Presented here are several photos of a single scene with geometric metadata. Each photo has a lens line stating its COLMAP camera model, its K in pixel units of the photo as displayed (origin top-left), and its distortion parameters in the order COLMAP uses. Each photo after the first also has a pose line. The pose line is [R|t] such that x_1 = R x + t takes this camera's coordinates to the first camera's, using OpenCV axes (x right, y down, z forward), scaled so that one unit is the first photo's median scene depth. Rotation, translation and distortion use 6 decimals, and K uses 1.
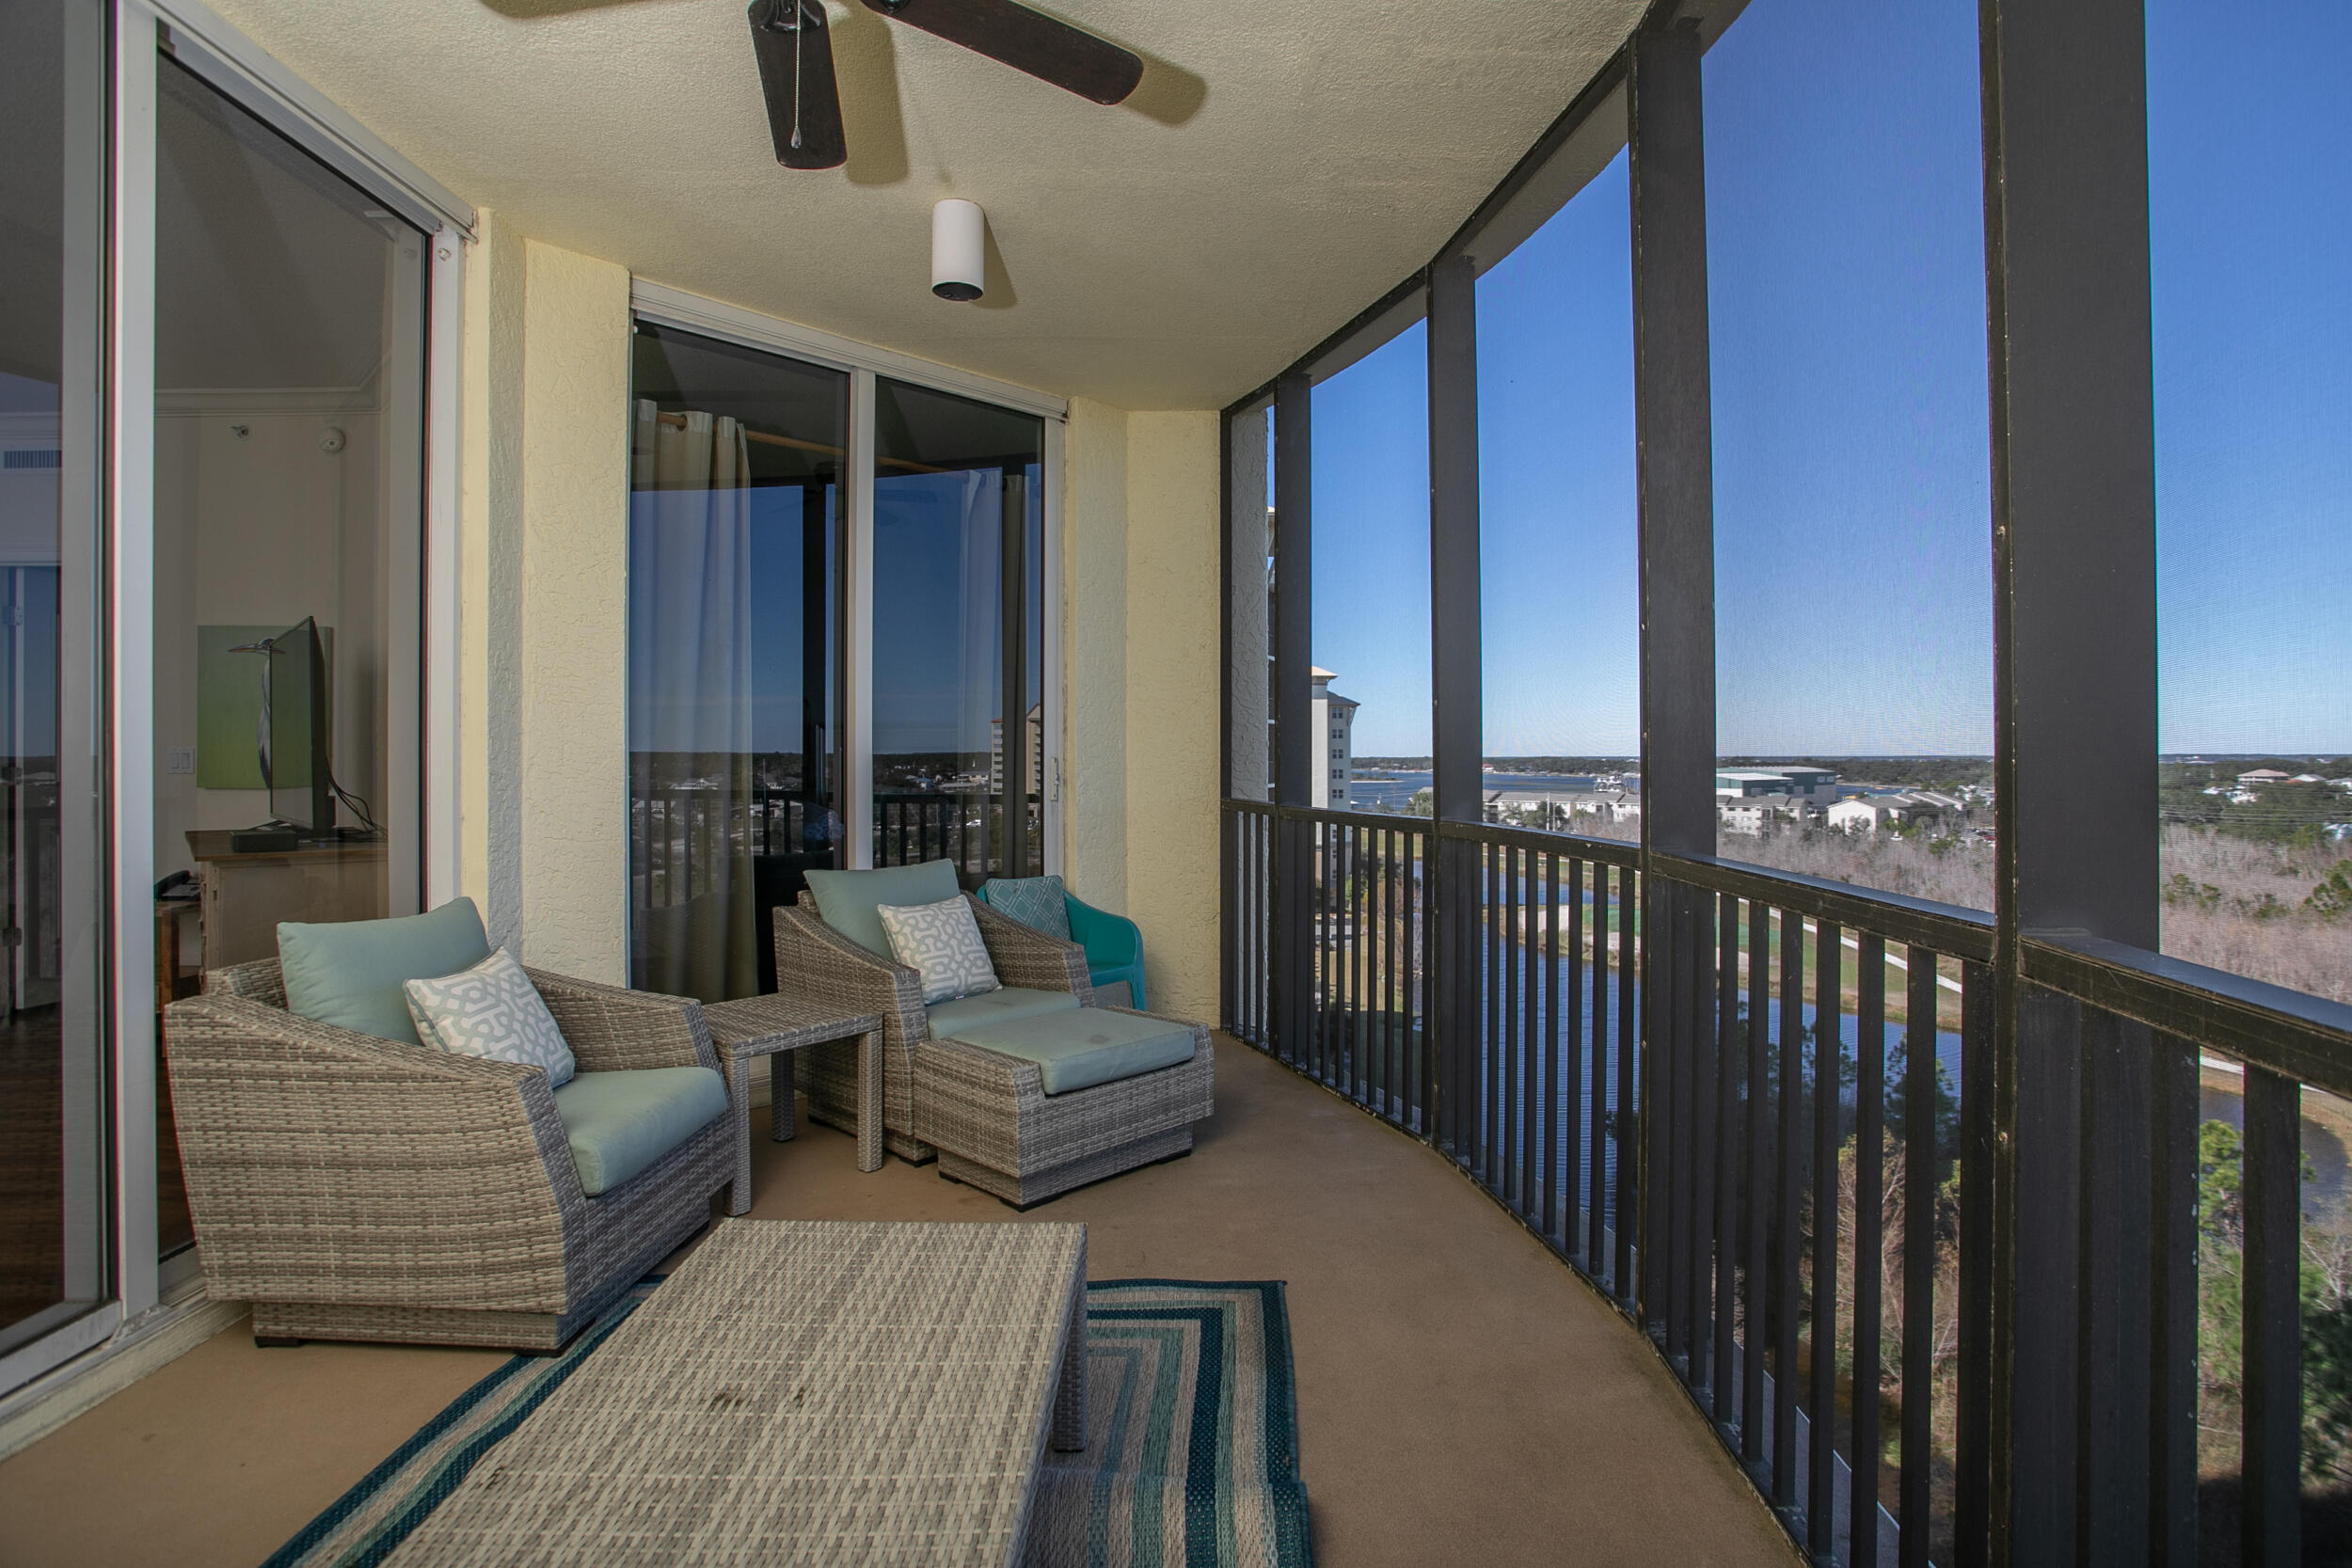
lens RADIAL K [[1149.6, 0, 1215.5], [0, 1149.6, 761.6], [0, 0, 1]] dist [-0.062992, 0.023080]
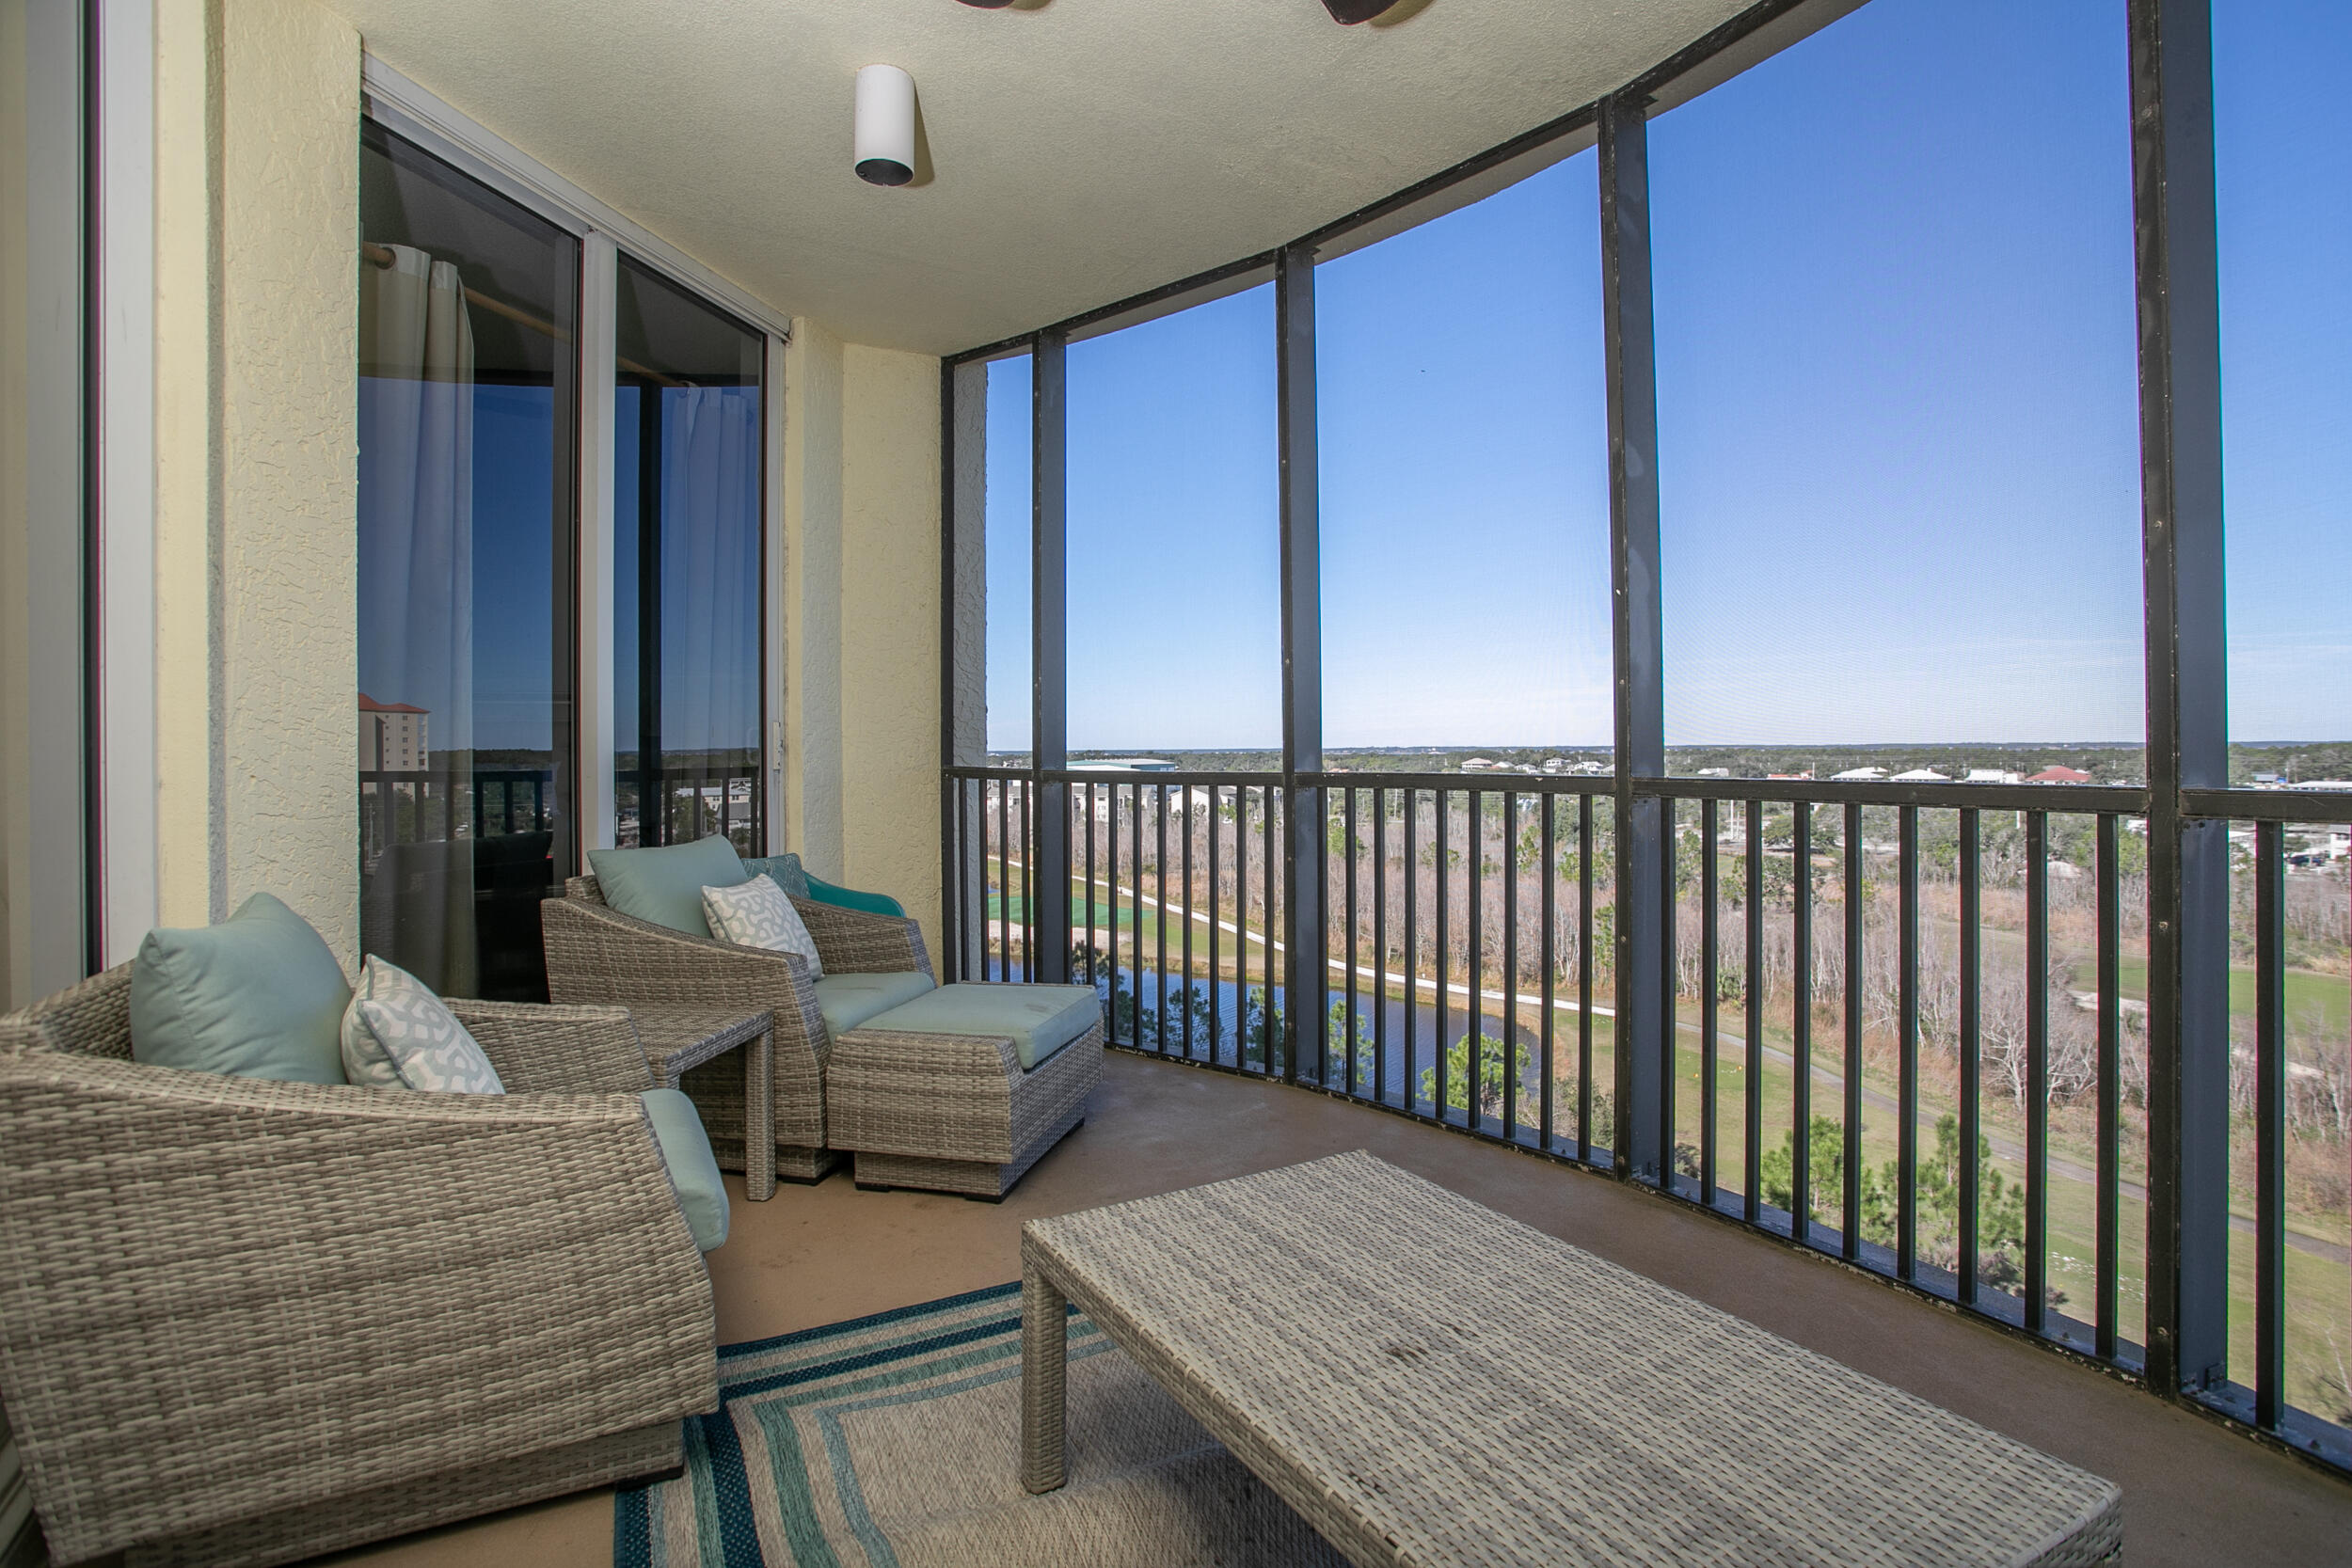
lens RADIAL K [[1151.9, 0, 1180.0], [0, 1151.9, 754.4], [0, 0, 1]] dist [-0.063359, 0.022802]
pose [[0.873509, -0.005836, 0.486772, -0.457332], [0.006477, 0.999979, 0.000367, 0.036293], [-0.486764, 0.002832, 0.873529, 0.125822]]
